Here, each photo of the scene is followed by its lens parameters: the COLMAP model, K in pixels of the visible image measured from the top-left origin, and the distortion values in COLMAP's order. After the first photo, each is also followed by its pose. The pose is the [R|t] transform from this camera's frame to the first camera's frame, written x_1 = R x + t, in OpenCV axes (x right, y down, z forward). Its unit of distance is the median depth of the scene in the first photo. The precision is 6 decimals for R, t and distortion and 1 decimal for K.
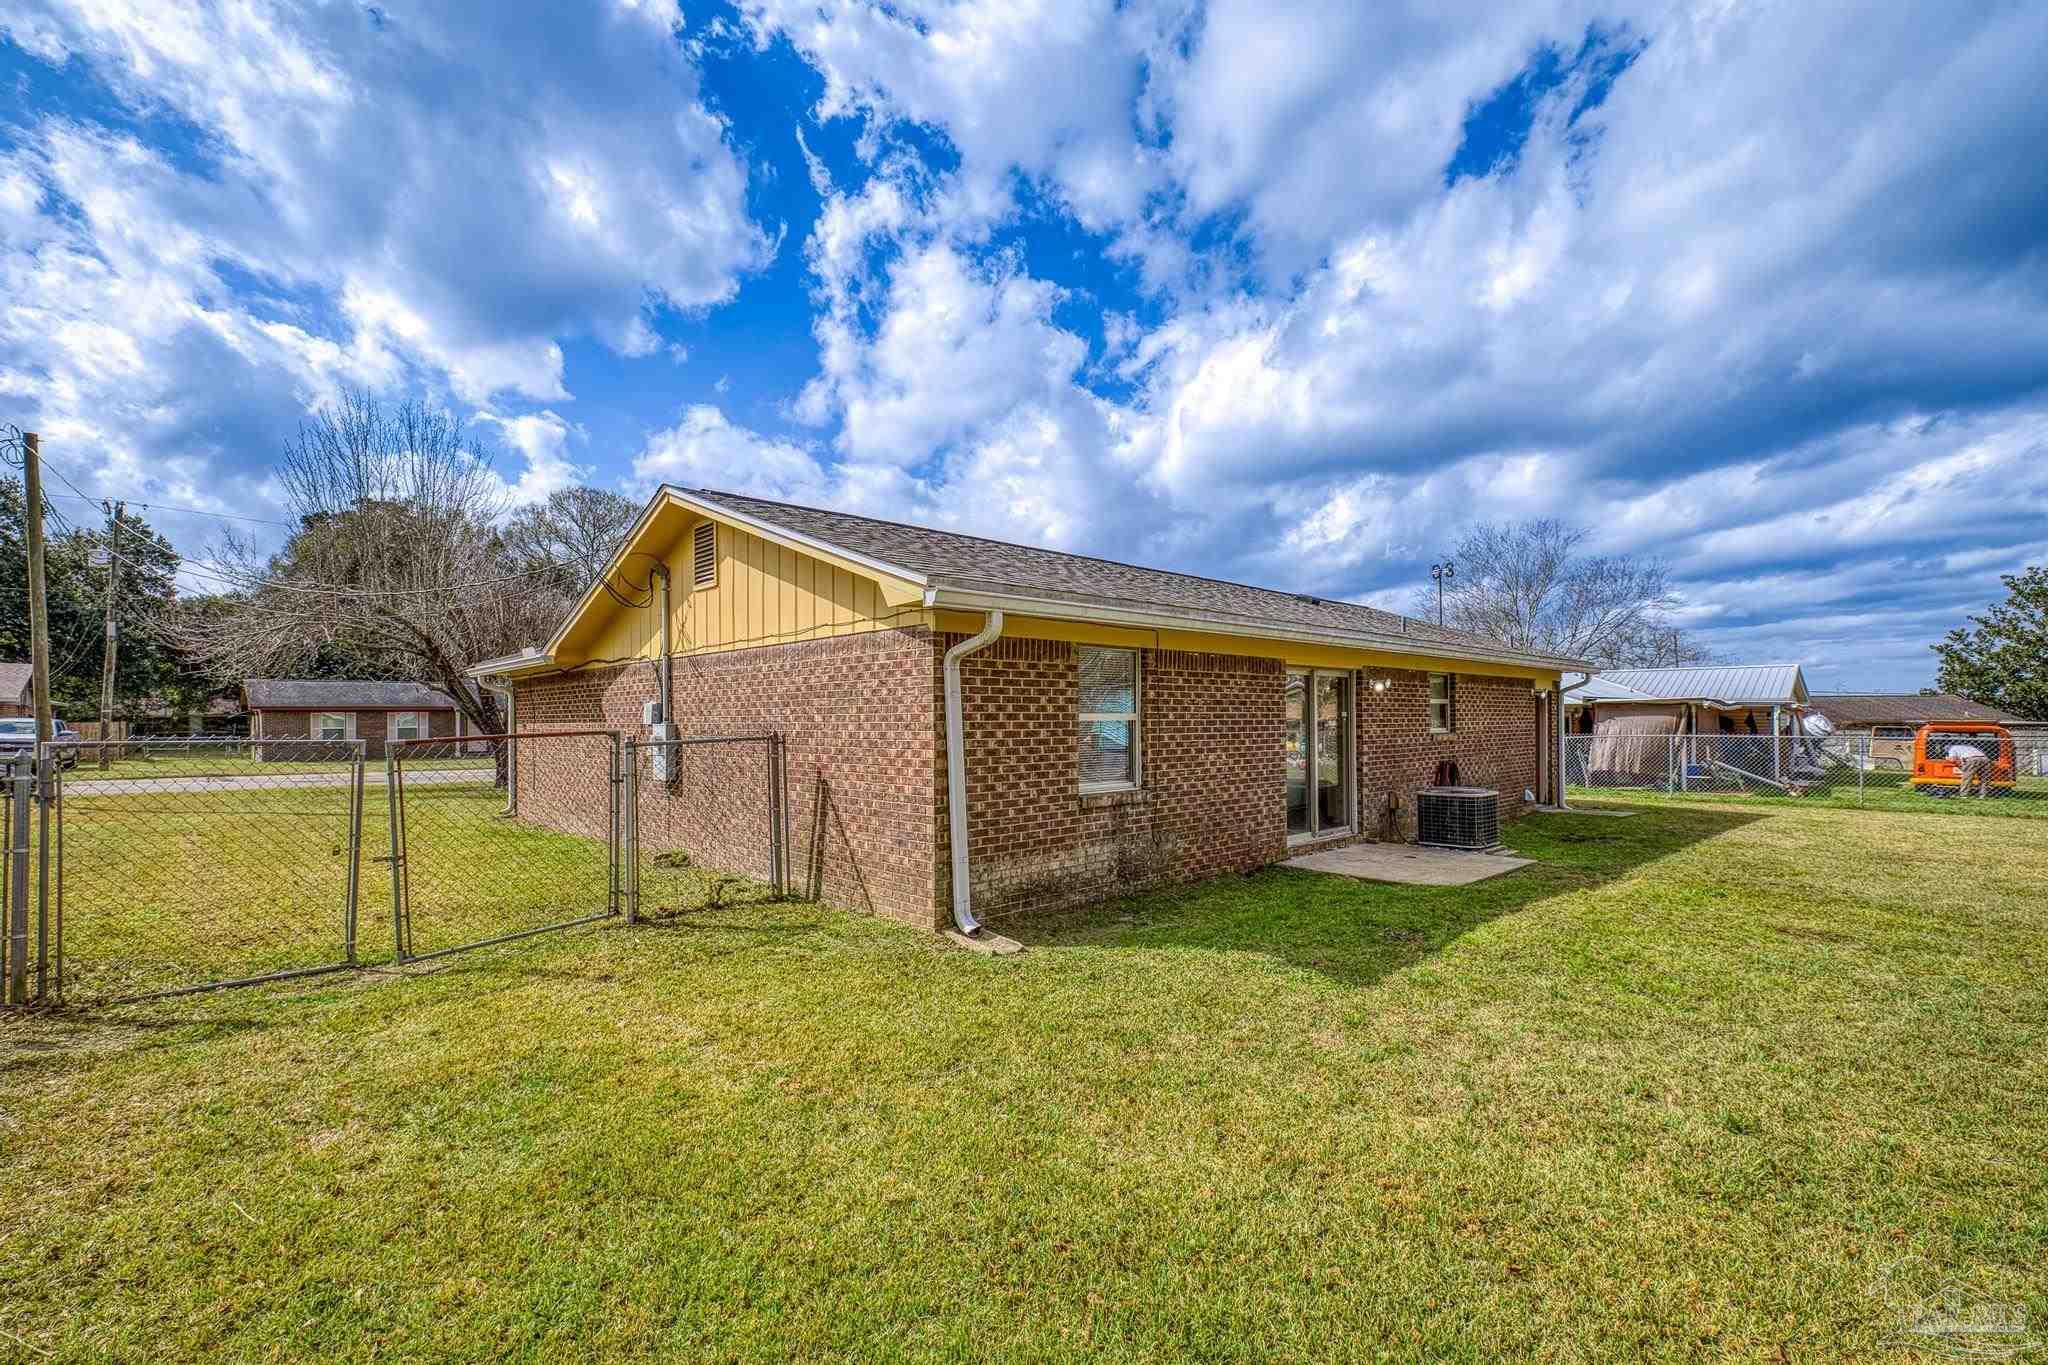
lens RADIAL K [[868.7, 0, 1013.6], [0, 868.7, 709.2], [0, 0, 1]] dist [0.003501, 0.000330]
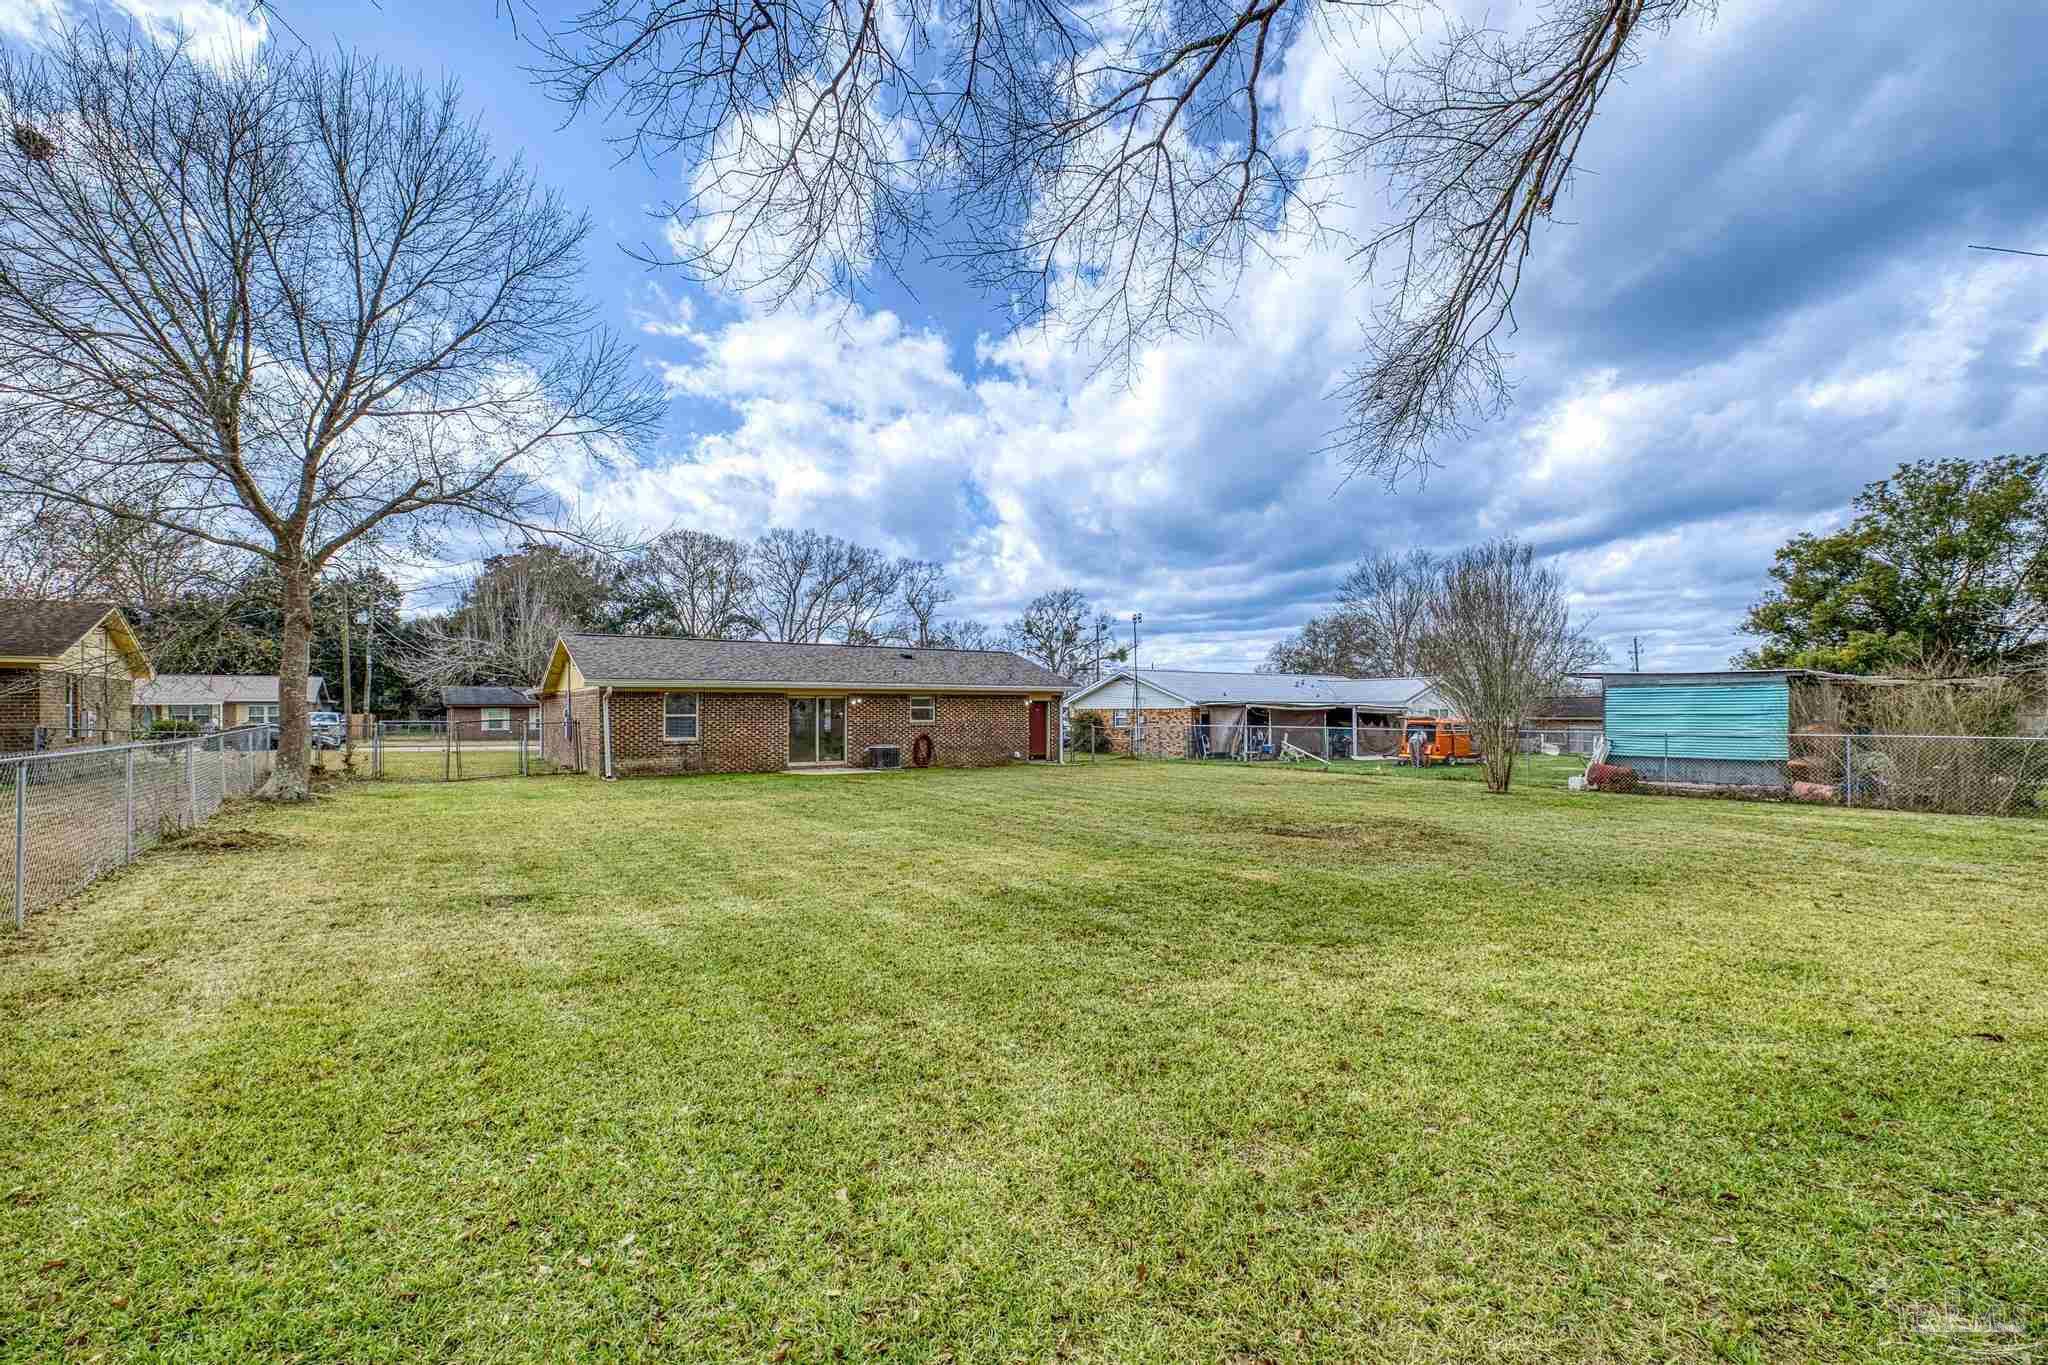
lens RADIAL K [[868.7, 0, 1013.6], [0, 868.7, 709.2], [0, 0, 1]] dist [0.003501, 0.000330]
pose [[0.988669, -0.000641, -0.150109, 0.729584], [0.002023, 0.999957, 0.009051, -0.016424], [0.150097, -0.009252, 0.988628, -0.775819]]
